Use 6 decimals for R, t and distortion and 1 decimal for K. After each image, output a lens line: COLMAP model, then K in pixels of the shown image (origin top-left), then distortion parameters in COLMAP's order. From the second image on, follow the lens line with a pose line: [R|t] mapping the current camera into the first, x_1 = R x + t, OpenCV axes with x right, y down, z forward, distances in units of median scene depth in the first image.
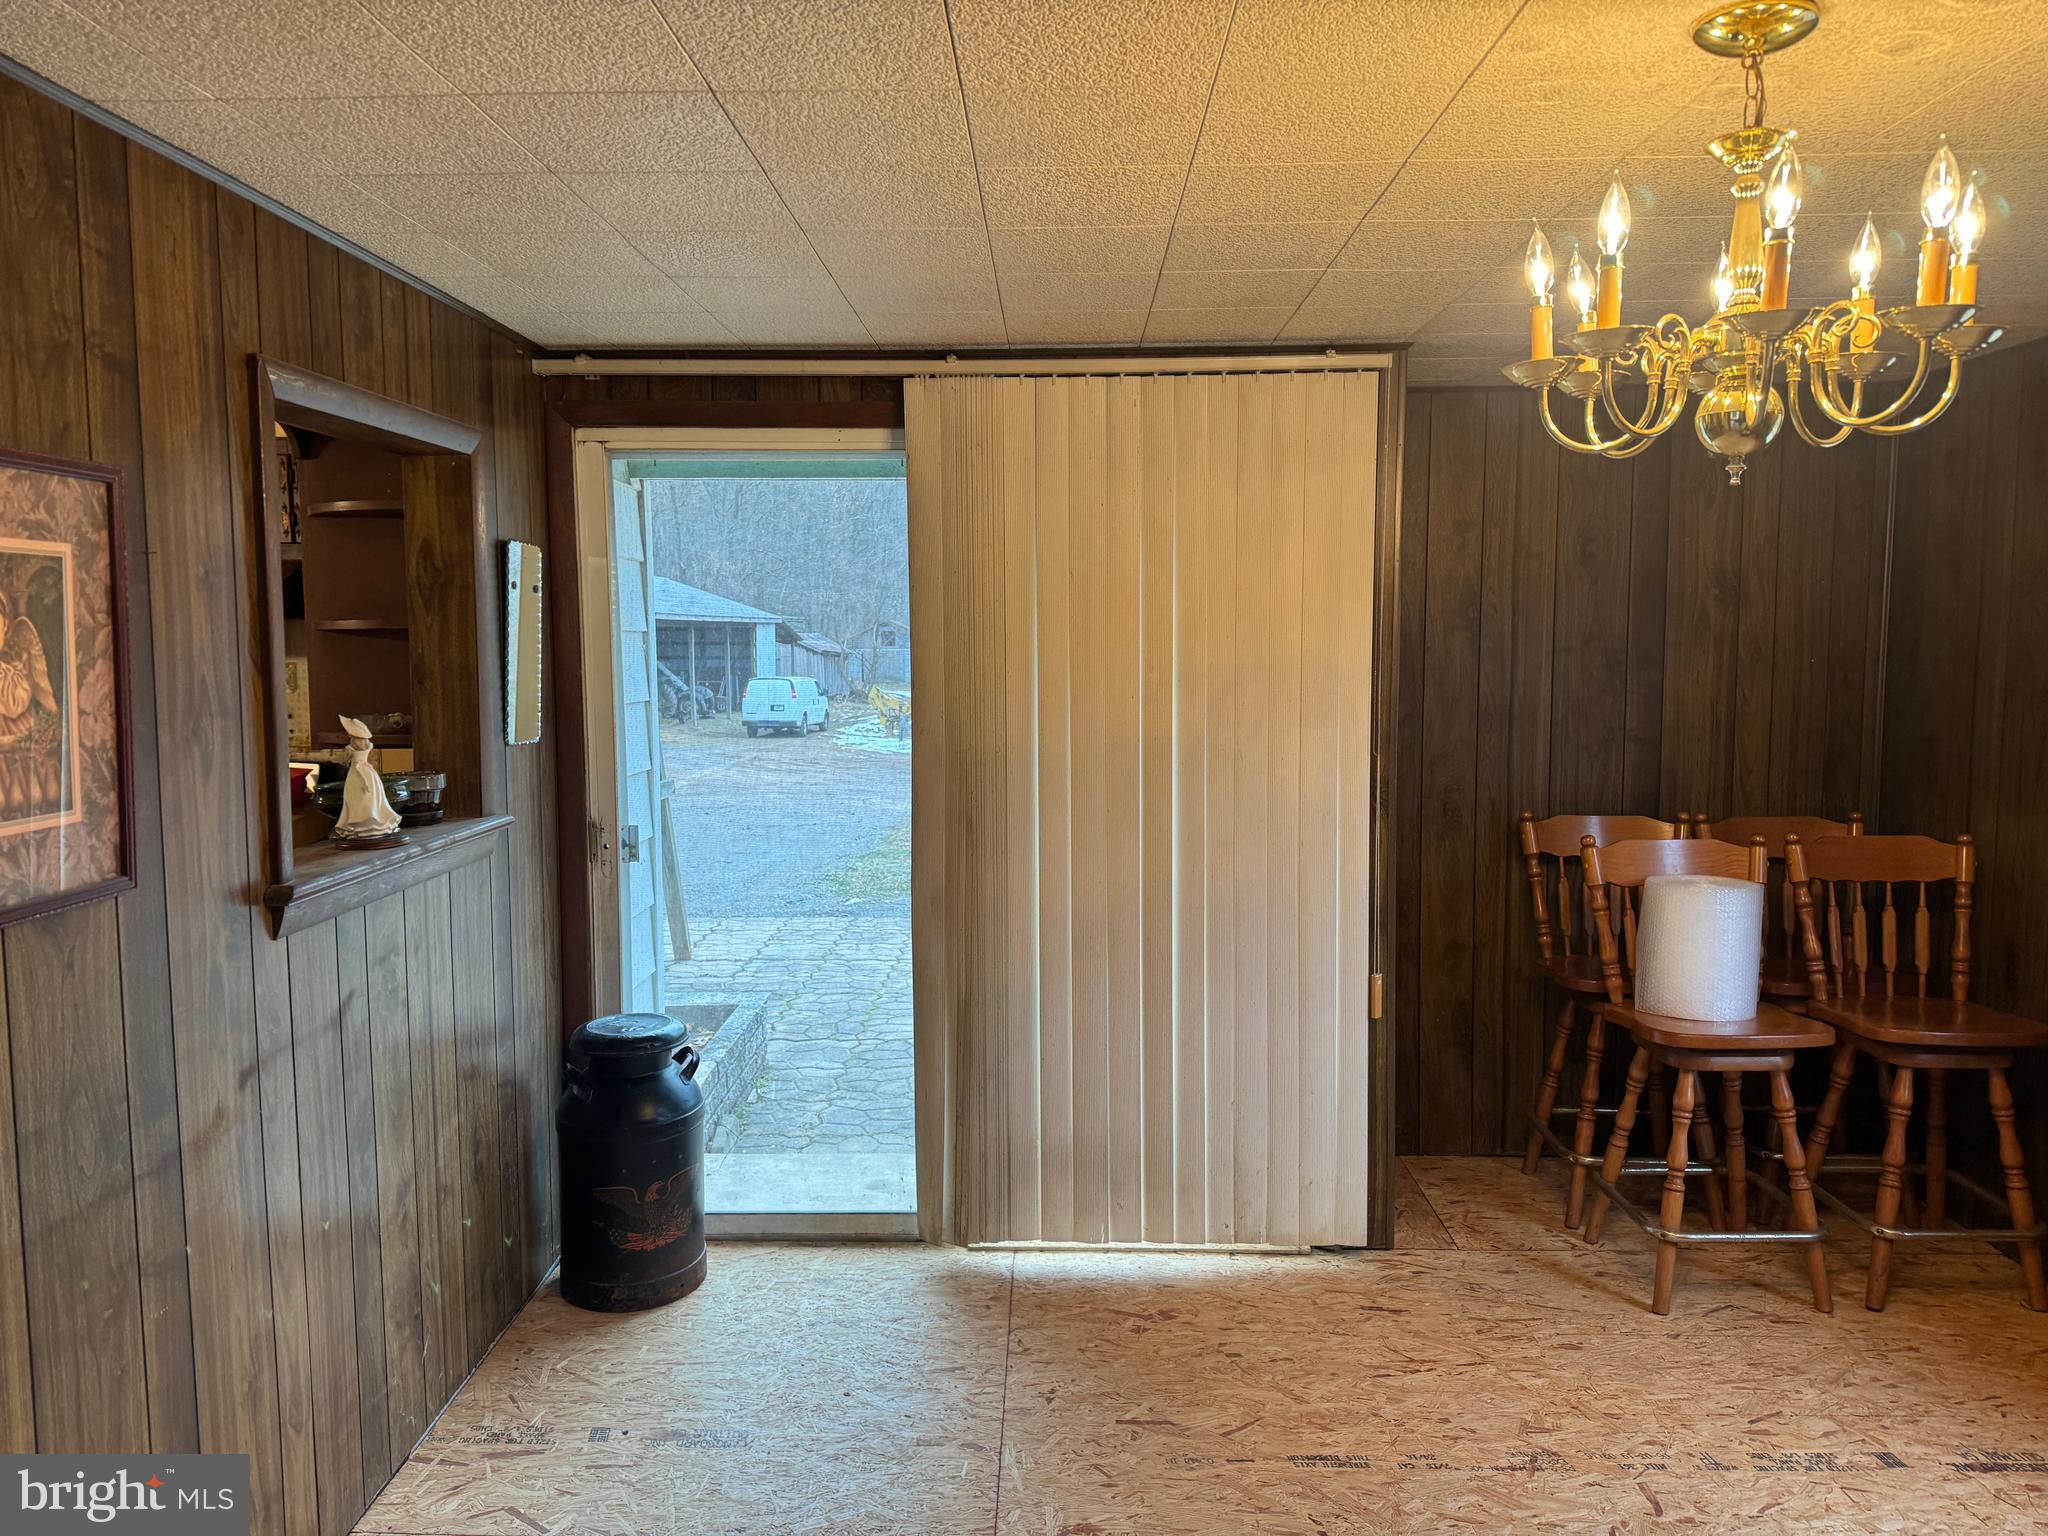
lens RADIAL K [[1439.4, 0, 1013.8], [0, 1439.4, 757.0], [0, 0, 1]] dist [0.079129, -0.082549]
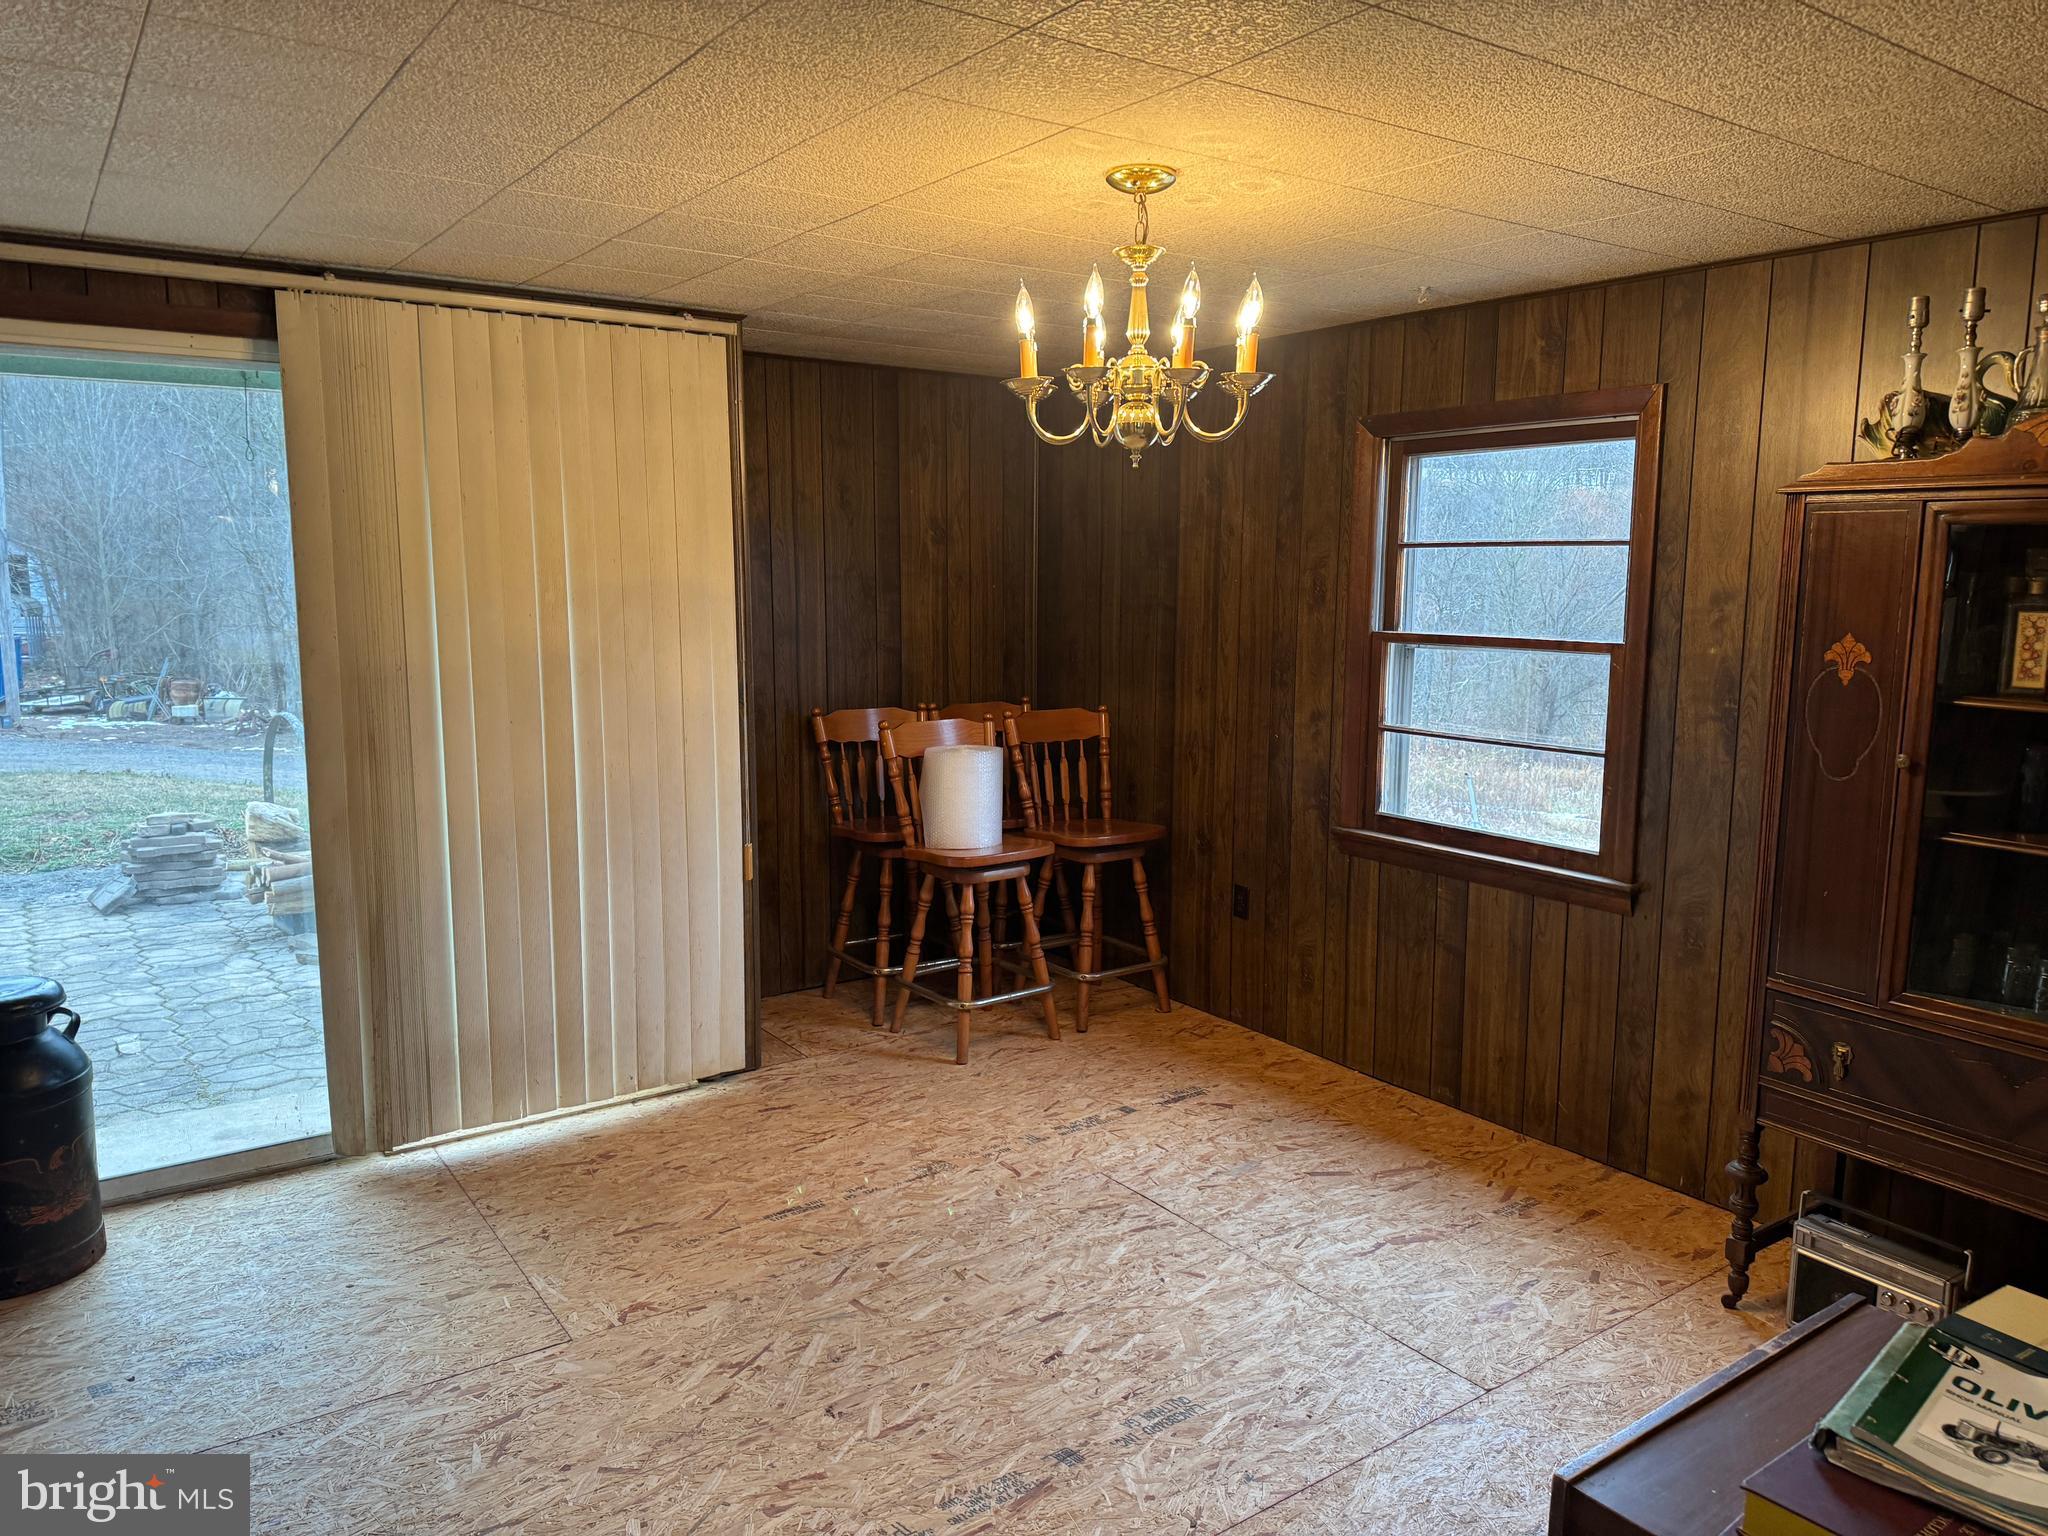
lens RADIAL K [[1439.4, 0, 1019.9], [0, 1439.4, 759.1], [0, 0, 1]] dist [0.079129, -0.082549]
pose [[0.799226, -0.072128, 0.596687, -0.284202], [0.043595, 0.997115, 0.062138, 0.014371], [-0.599448, -0.023650, 0.800064, -0.099129]]
